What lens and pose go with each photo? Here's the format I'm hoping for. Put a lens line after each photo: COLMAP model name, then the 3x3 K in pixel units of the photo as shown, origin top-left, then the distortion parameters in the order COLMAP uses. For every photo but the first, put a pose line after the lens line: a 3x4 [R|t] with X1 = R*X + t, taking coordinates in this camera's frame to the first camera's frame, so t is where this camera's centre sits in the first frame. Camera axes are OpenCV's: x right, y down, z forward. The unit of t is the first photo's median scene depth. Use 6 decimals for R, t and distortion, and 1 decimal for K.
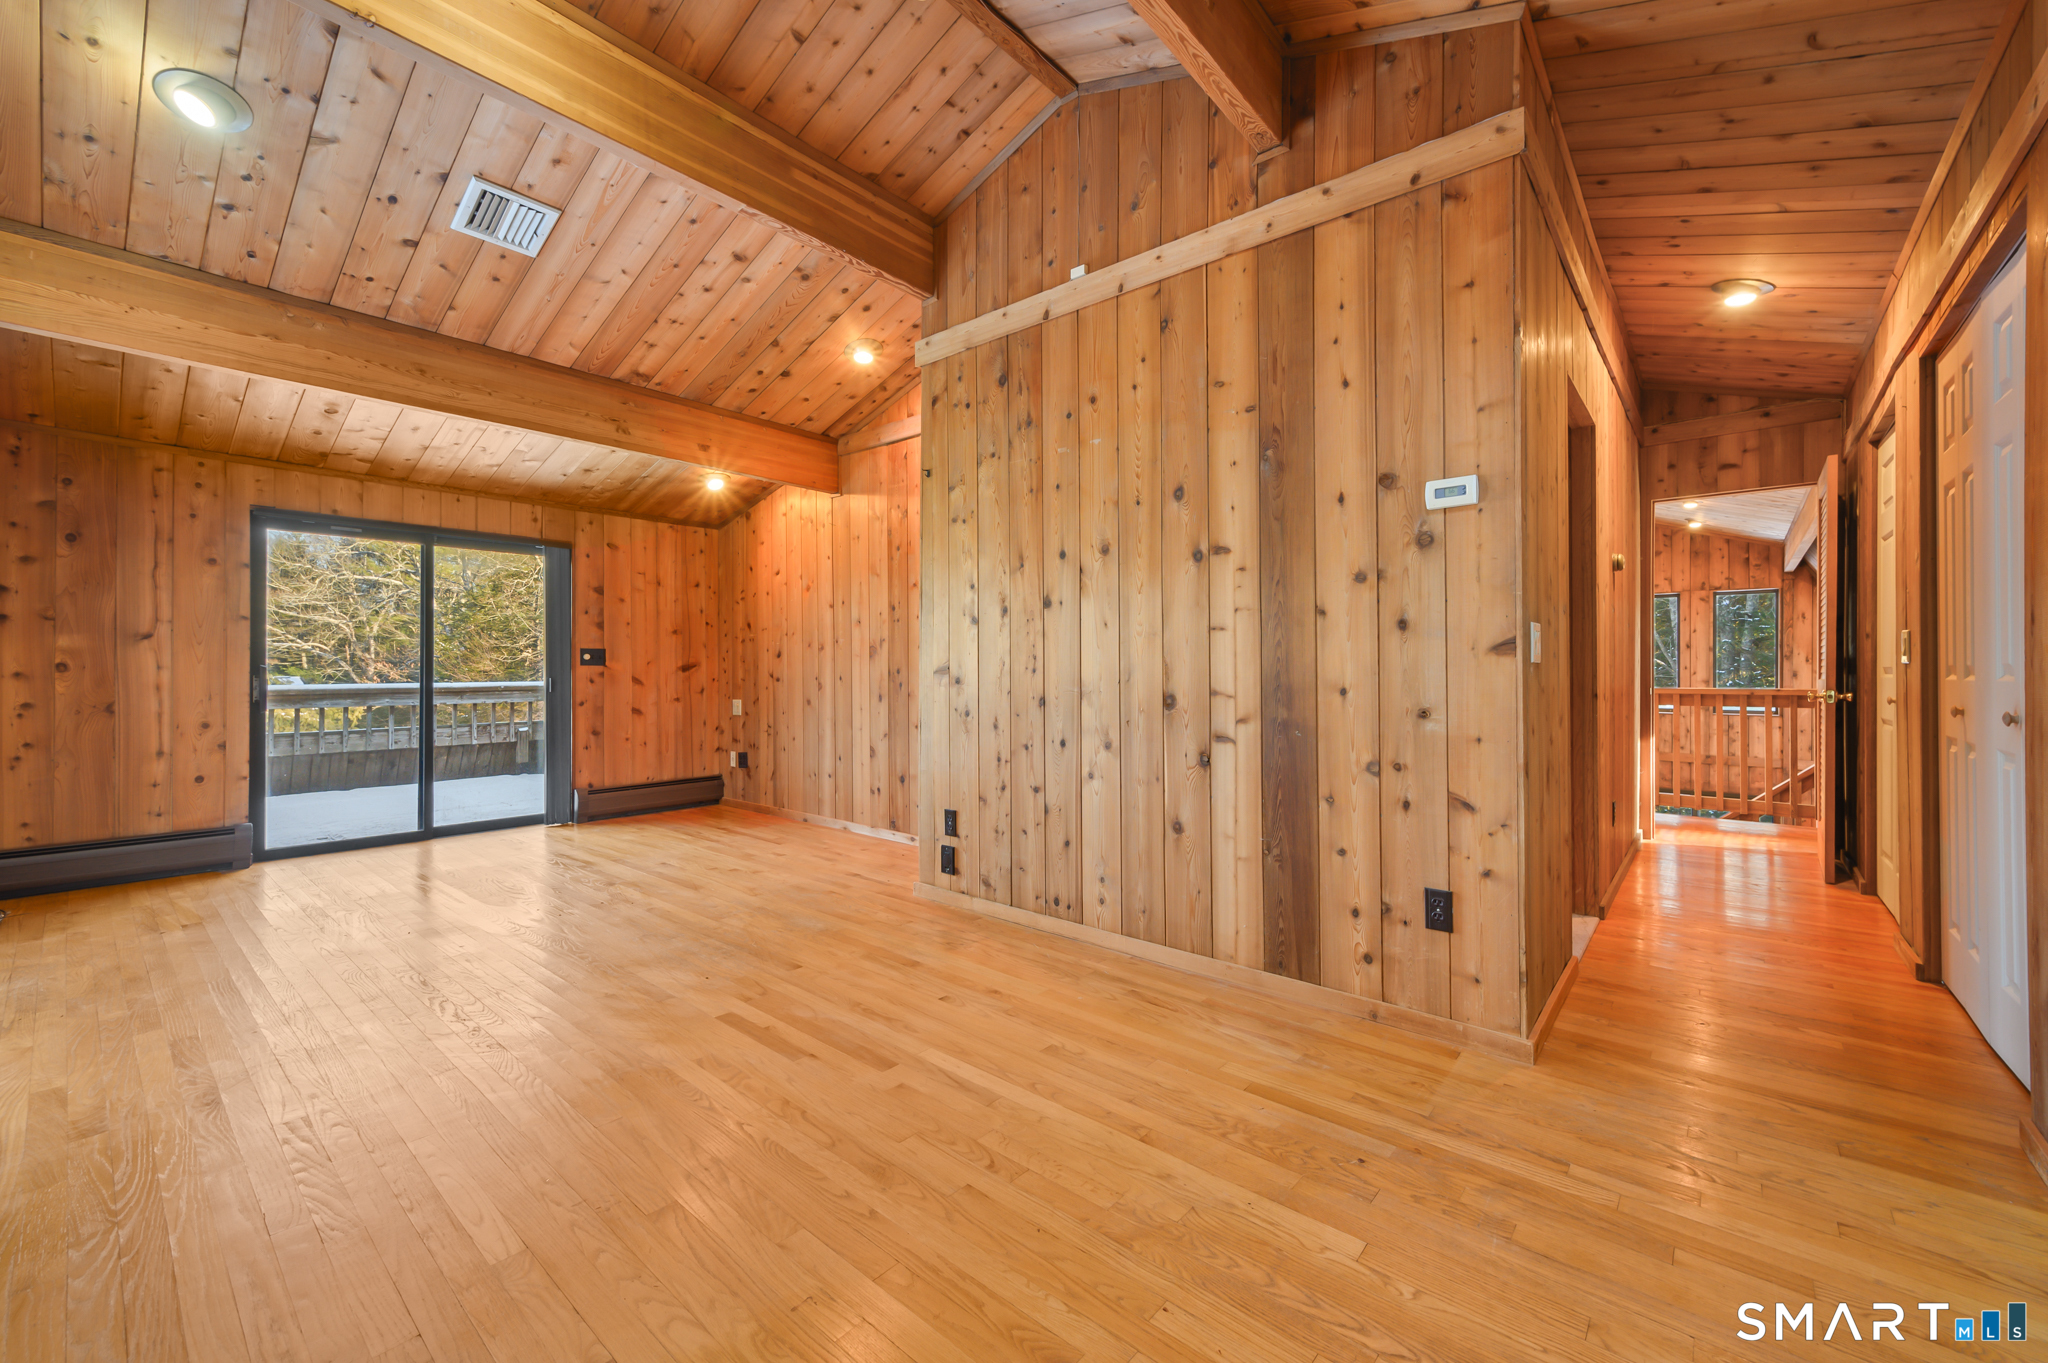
lens RADIAL K [[809.3, 0, 1036.5], [0, 809.3, 670.6], [0, 0, 1]] dist [-0.006305, 0.001231]
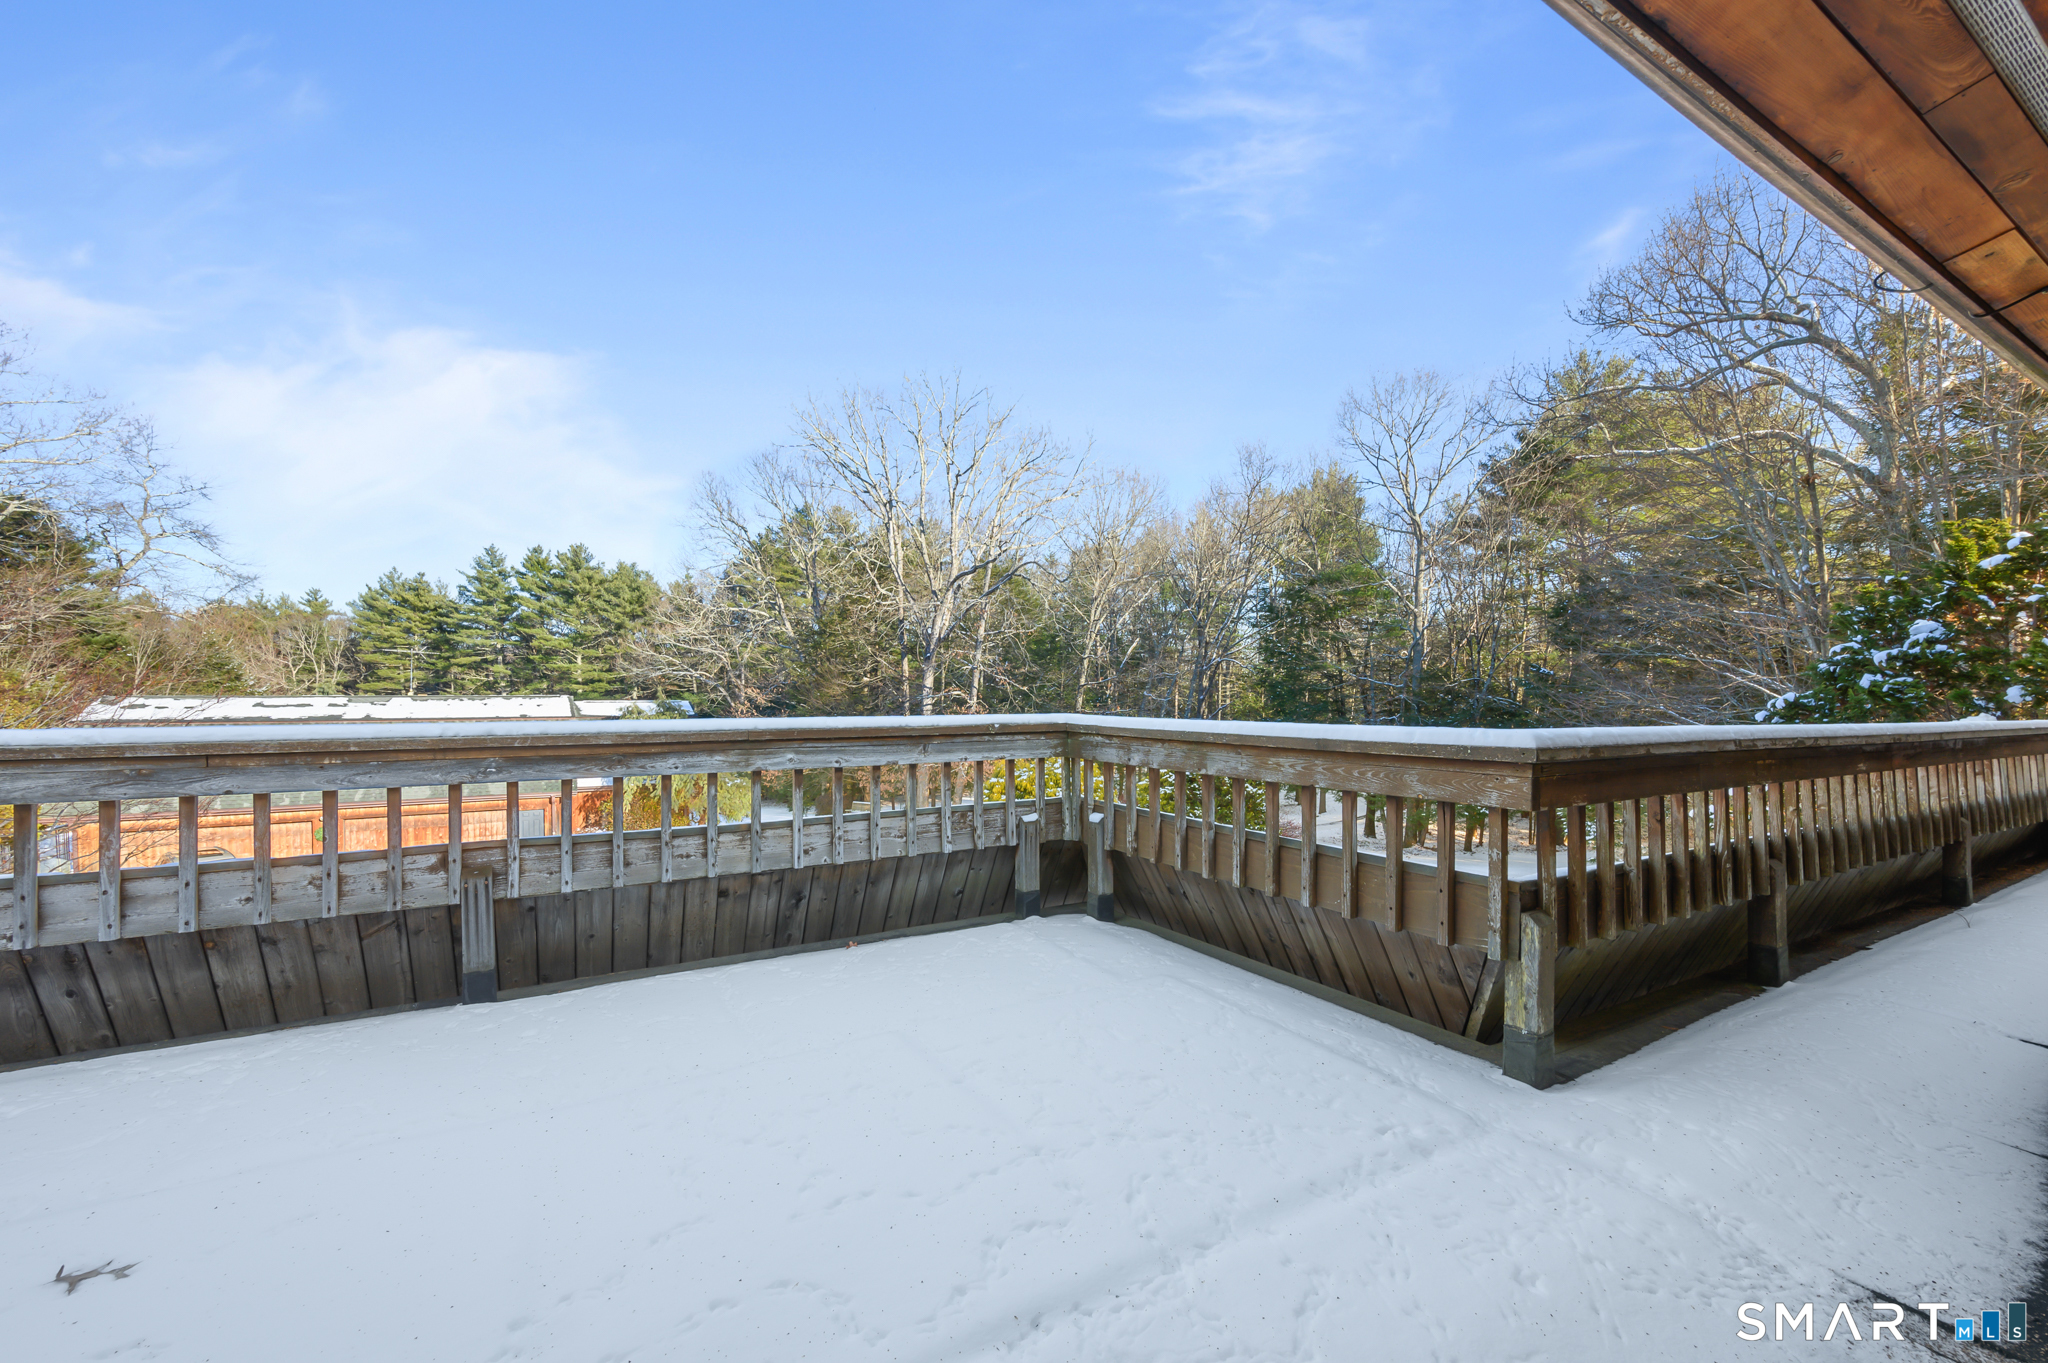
lens RADIAL K [[809.3, 0, 1016.1], [0, 809.3, 702.6], [0, 0, 1]] dist [-0.006305, 0.001231]
pose [[0.935174, 0.007382, -0.354113, -0.103036], [-0.005384, 0.999964, 0.006627, 0.000814], [0.354149, -0.004291, 0.935179, 0.121779]]
